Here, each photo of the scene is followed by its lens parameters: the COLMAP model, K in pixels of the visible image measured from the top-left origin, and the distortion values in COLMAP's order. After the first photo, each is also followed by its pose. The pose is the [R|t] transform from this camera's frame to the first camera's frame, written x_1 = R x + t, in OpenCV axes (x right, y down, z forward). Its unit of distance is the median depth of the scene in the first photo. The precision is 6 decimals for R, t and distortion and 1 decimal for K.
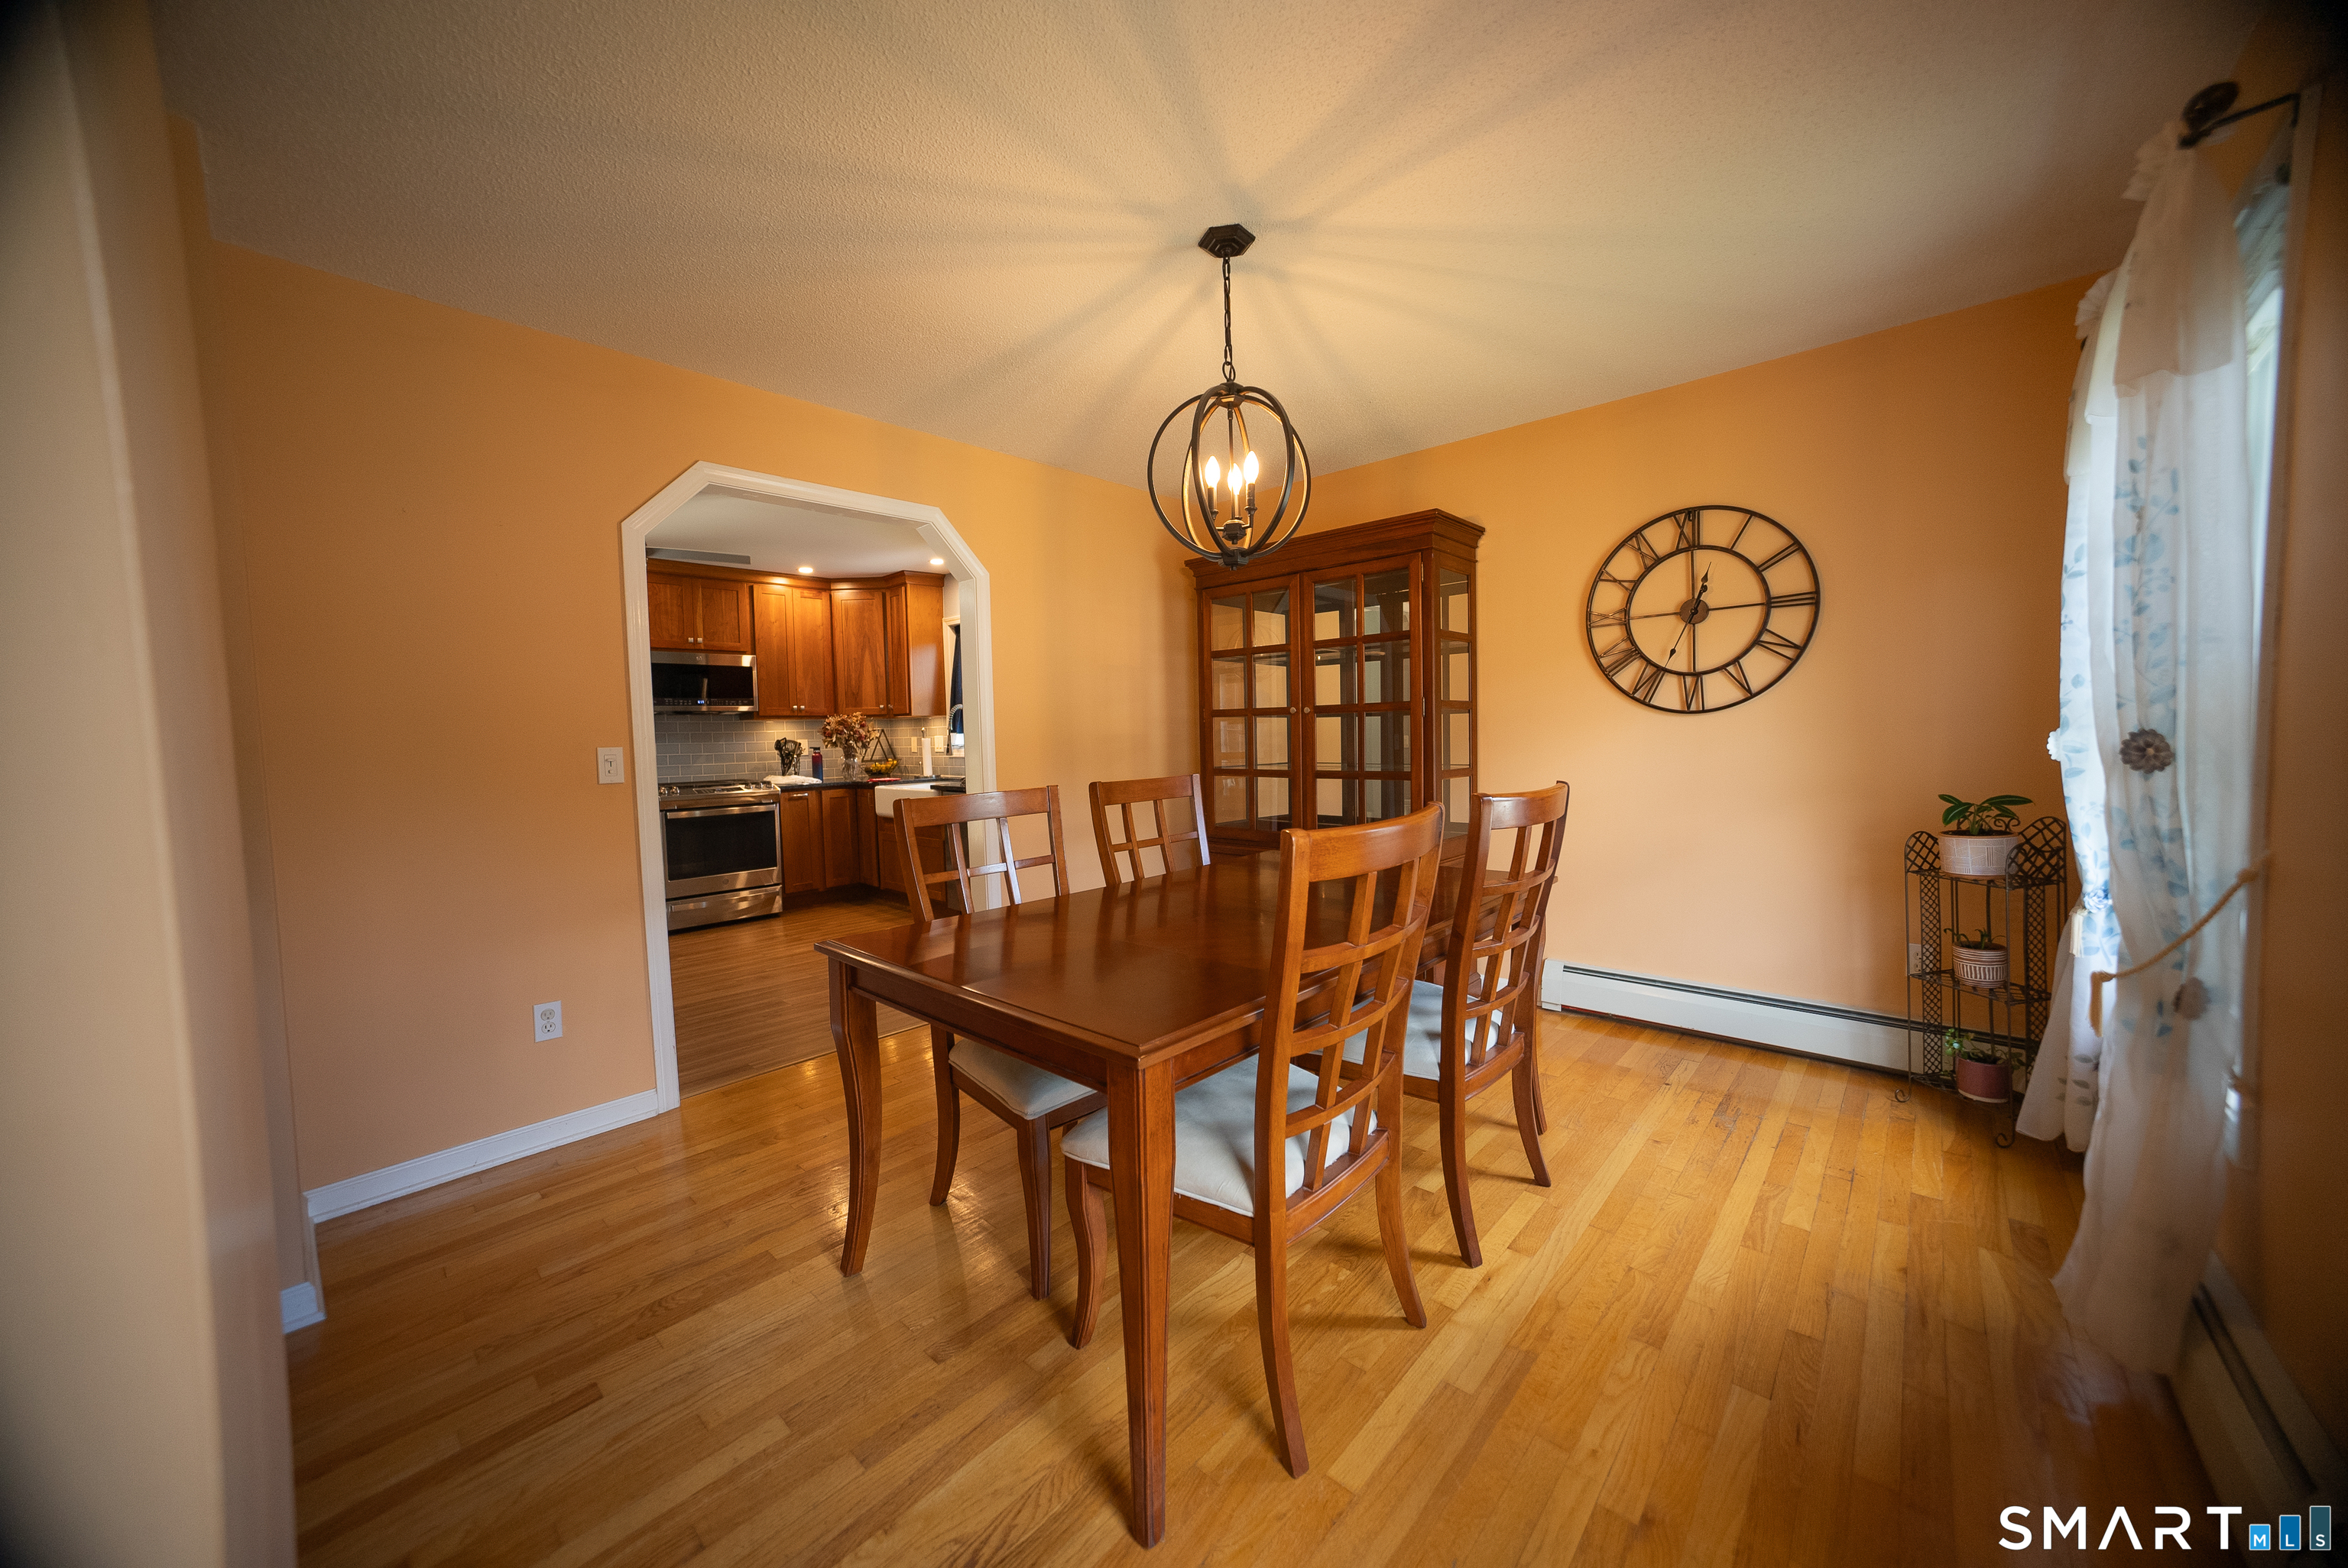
lens RADIAL K [[841.4, 0, 1187.1], [0, 841.4, 769.1], [0, 0, 1]] dist [-0.013627, 0.000214]
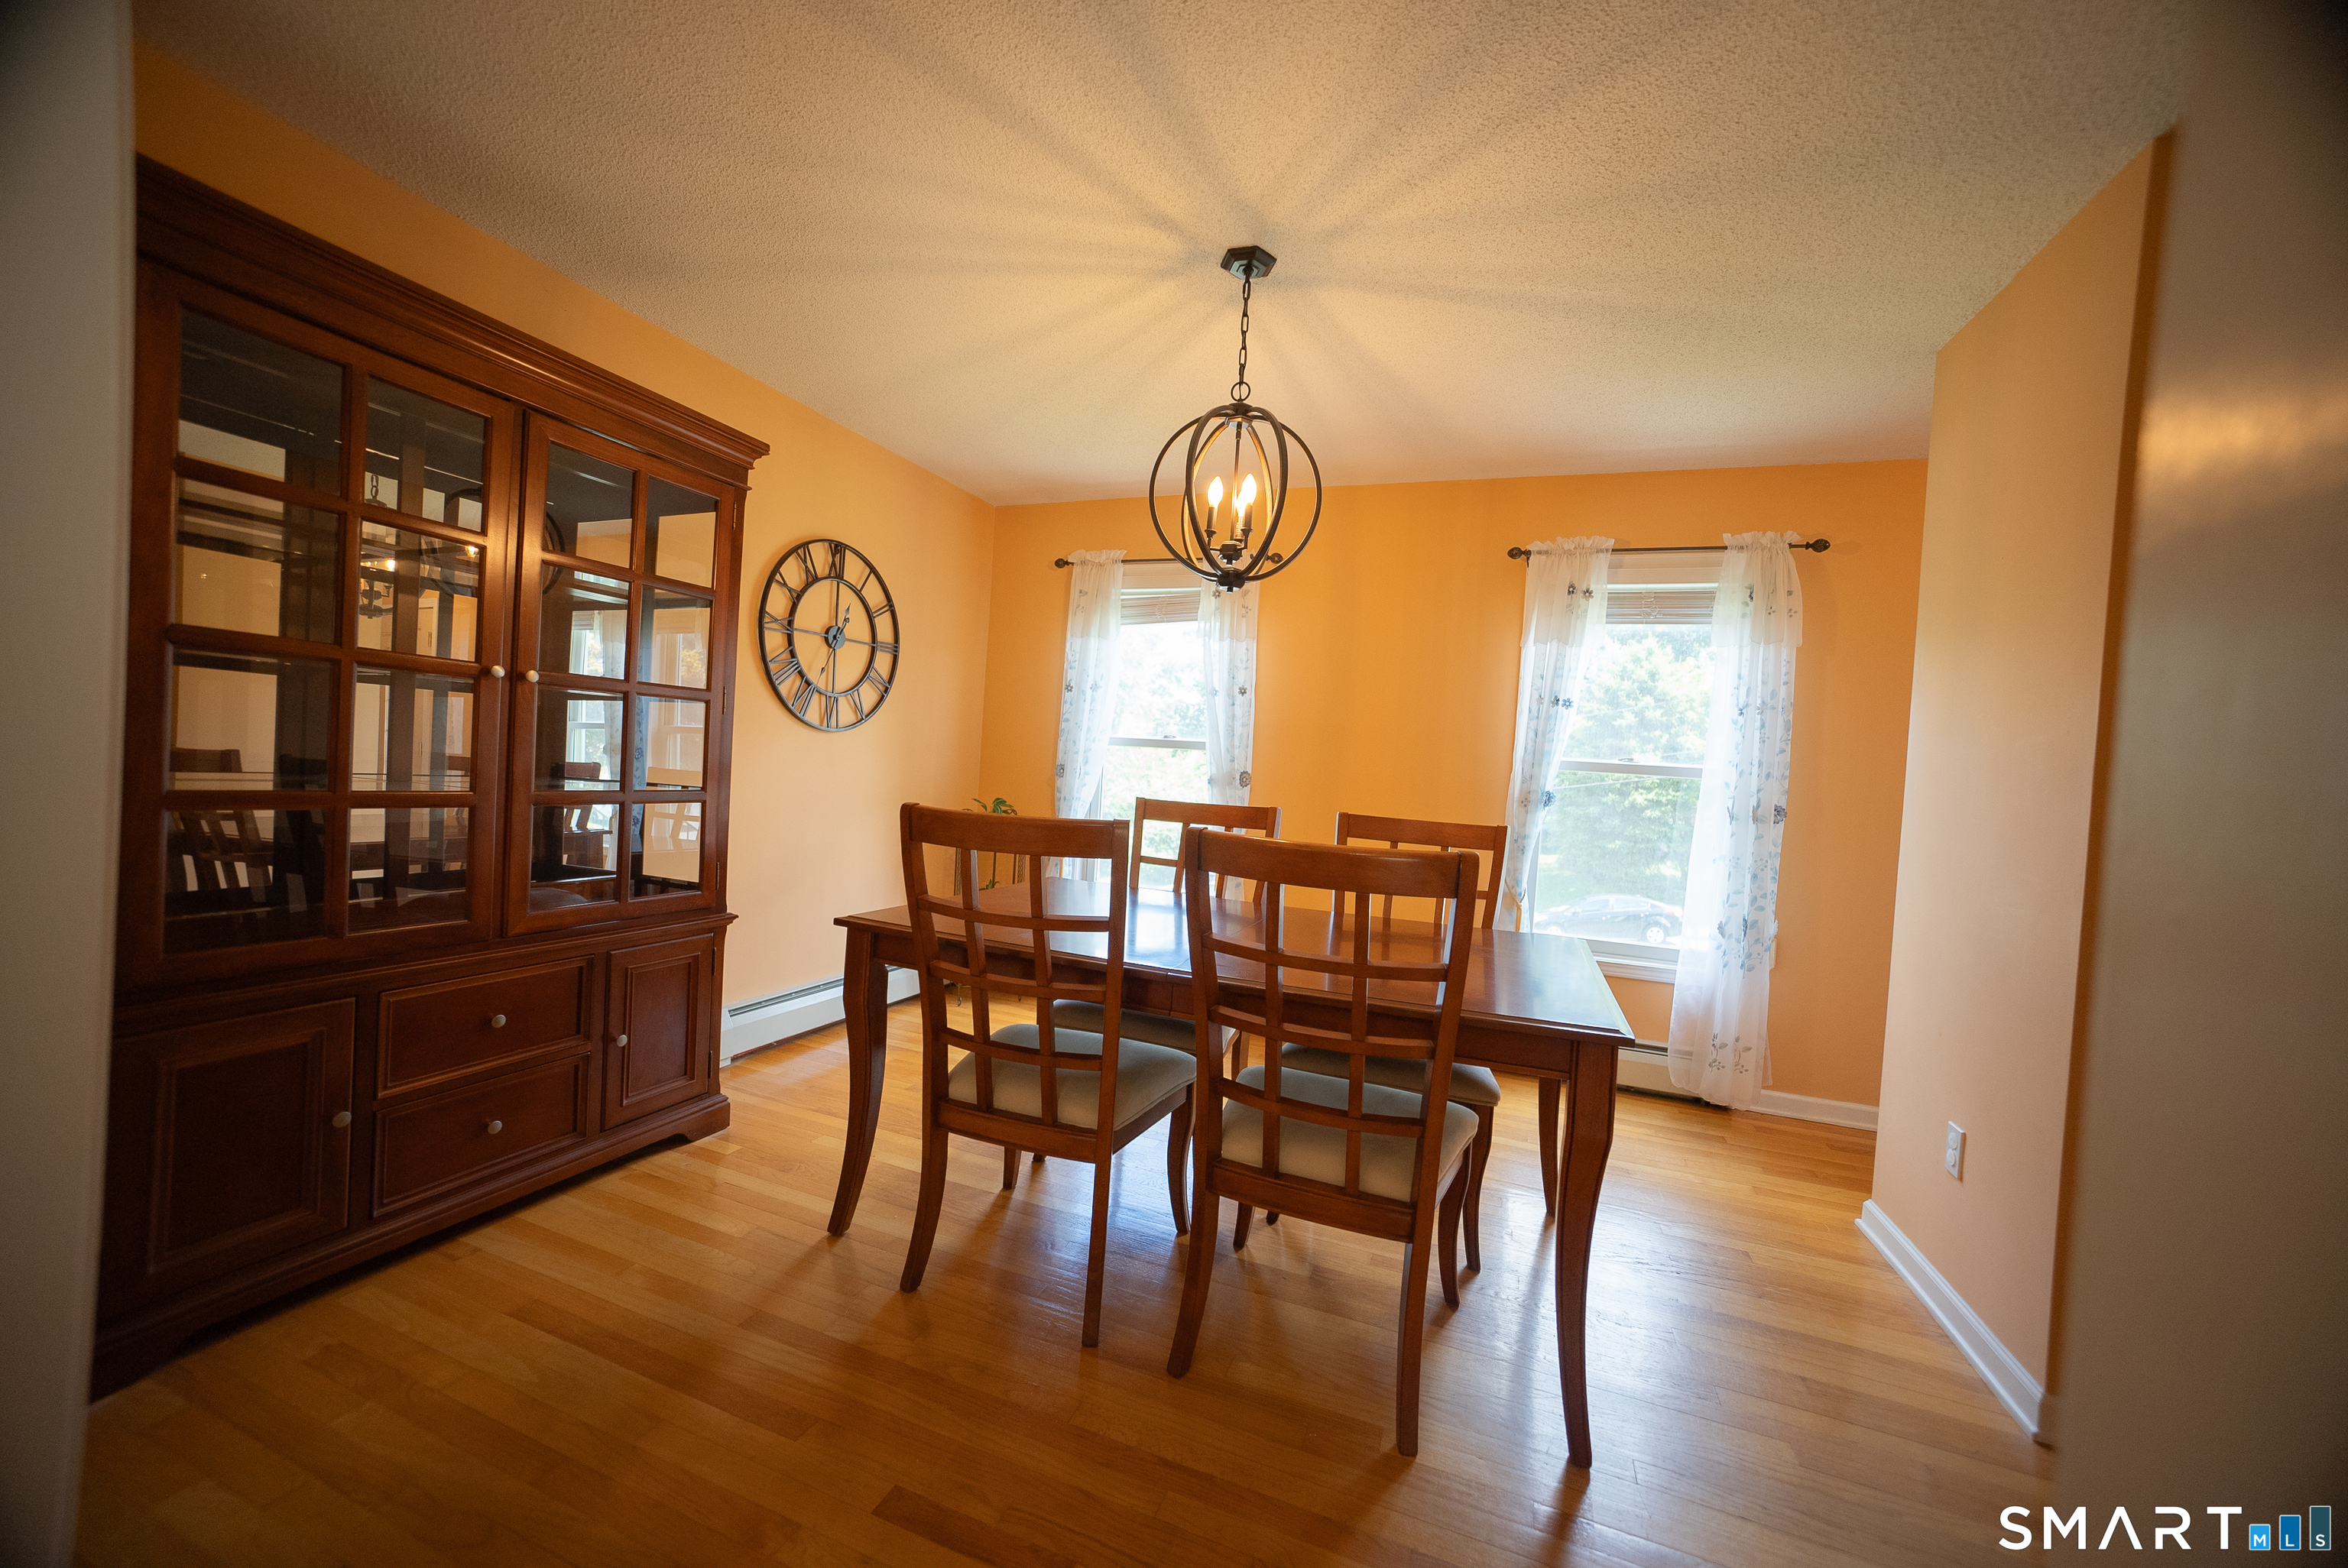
lens RADIAL K [[841.4, 0, 1181.1], [0, 841.4, 789.2], [0, 0, 1]] dist [-0.013627, 0.000214]
pose [[-0.353273, -0.029097, 0.935068, -0.569165], [-0.020690, 0.999515, 0.023286, -0.025415], [-0.935291, -0.011121, -0.353704, 0.945780]]
